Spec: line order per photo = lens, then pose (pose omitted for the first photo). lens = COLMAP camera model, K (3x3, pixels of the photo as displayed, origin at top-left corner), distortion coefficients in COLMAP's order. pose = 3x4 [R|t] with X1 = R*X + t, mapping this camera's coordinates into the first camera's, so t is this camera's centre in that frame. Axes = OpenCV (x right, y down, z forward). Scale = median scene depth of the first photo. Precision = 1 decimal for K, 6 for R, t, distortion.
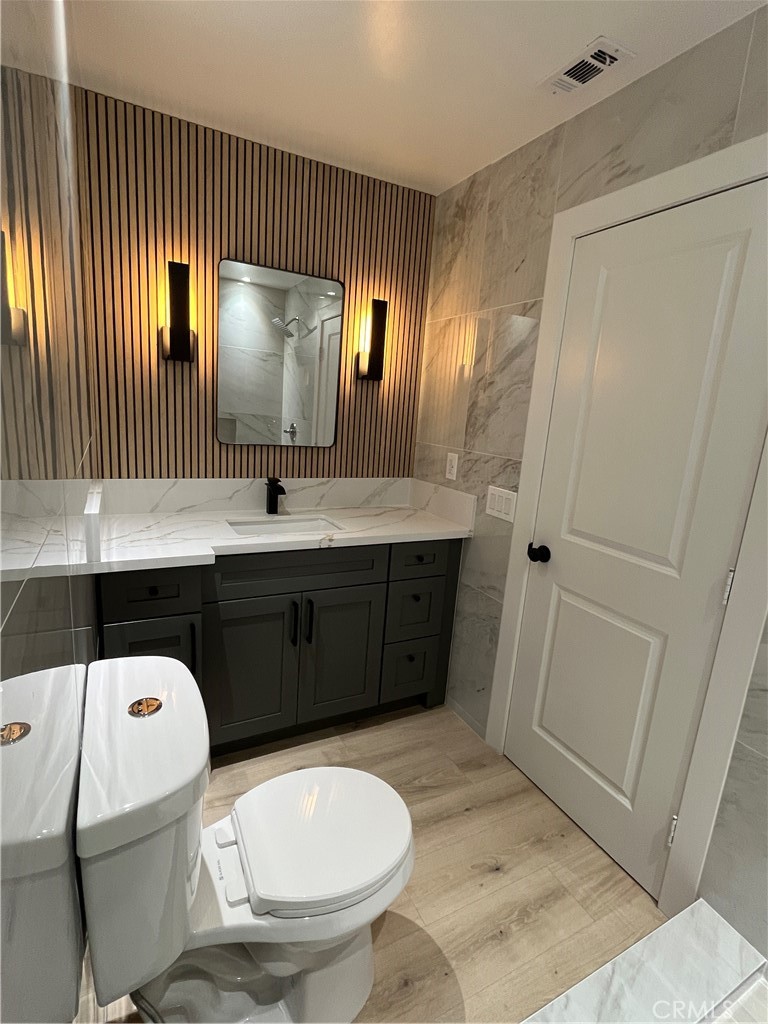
lens RADIAL K [[500.1, 0, 380.6], [0, 500.1, 508.9], [0, 0, 1]] dist [0.000179, -0.001606]
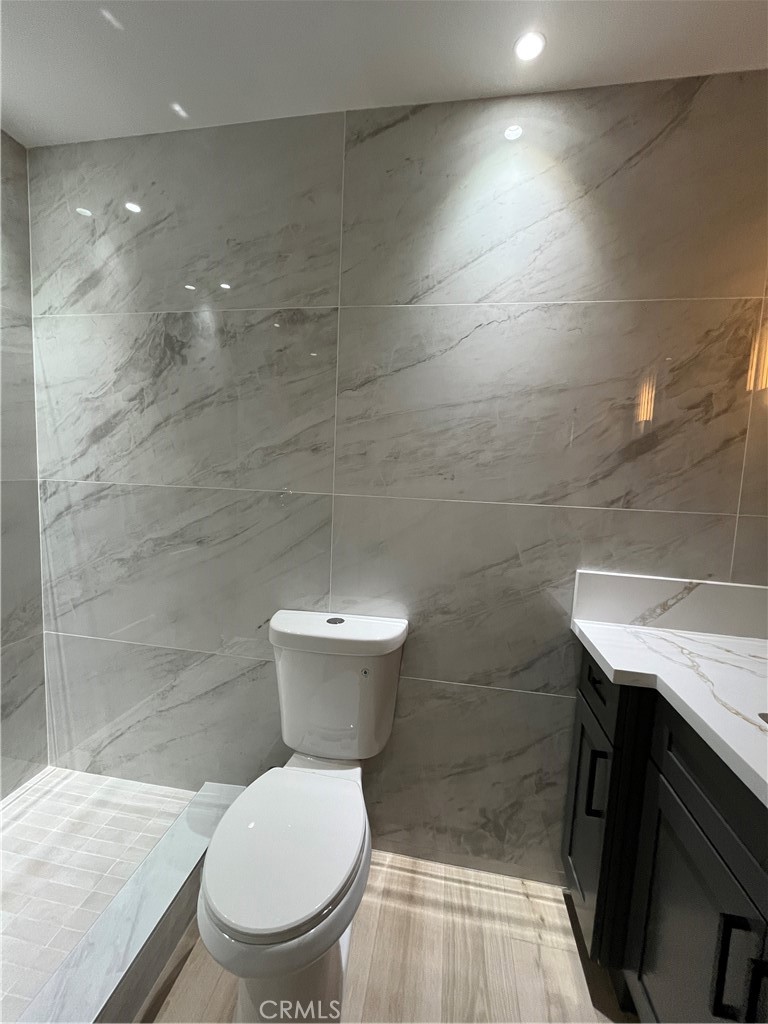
lens RADIAL K [[411.7, 0, 383.6], [0, 411.7, 512.4], [0, 0, 1]] dist [-0.003875, 0.000623]
pose [[-0.598158, -0.020161, -0.801124, 0.248333], [-0.247563, 0.955435, 0.160798, -0.100895], [0.762180, 0.294511, -0.576493, 0.787944]]
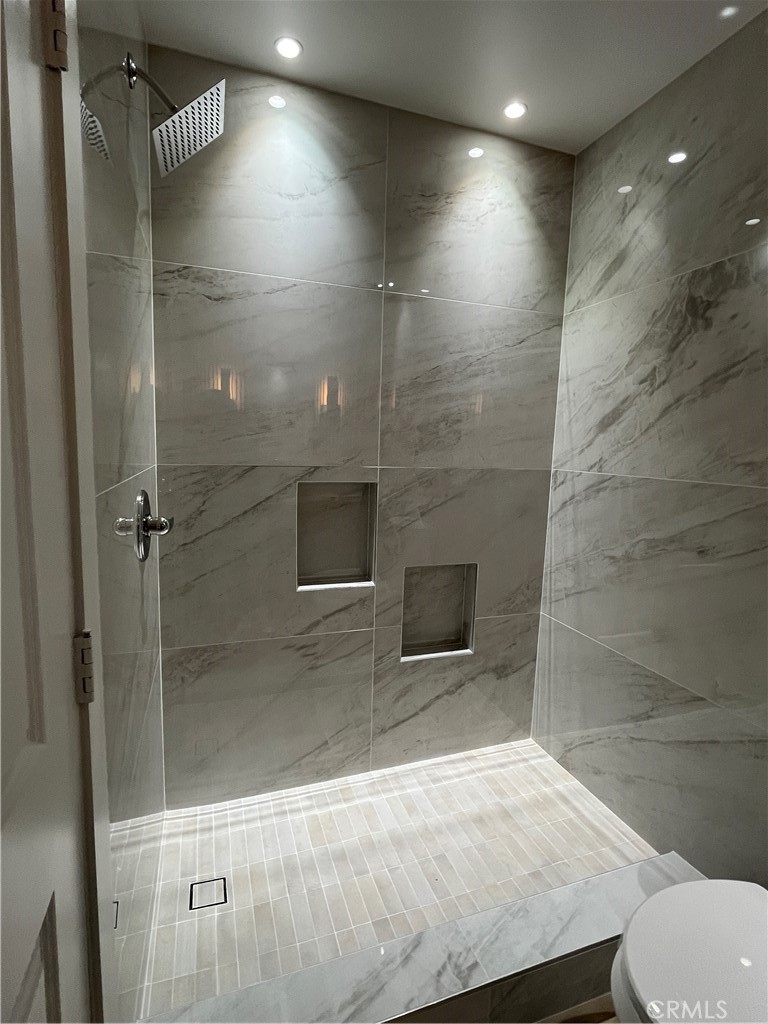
lens RADIAL K [[500.1, 0, 381.3], [0, 500.1, 508.5], [0, 0, 1]] dist [0.000179, -0.001606]
pose [[-0.984797, -0.120385, 0.125231, 0.221181], [-0.071796, 0.938536, 0.337631, -0.113100], [-0.158179, 0.323507, -0.932911, 0.835857]]
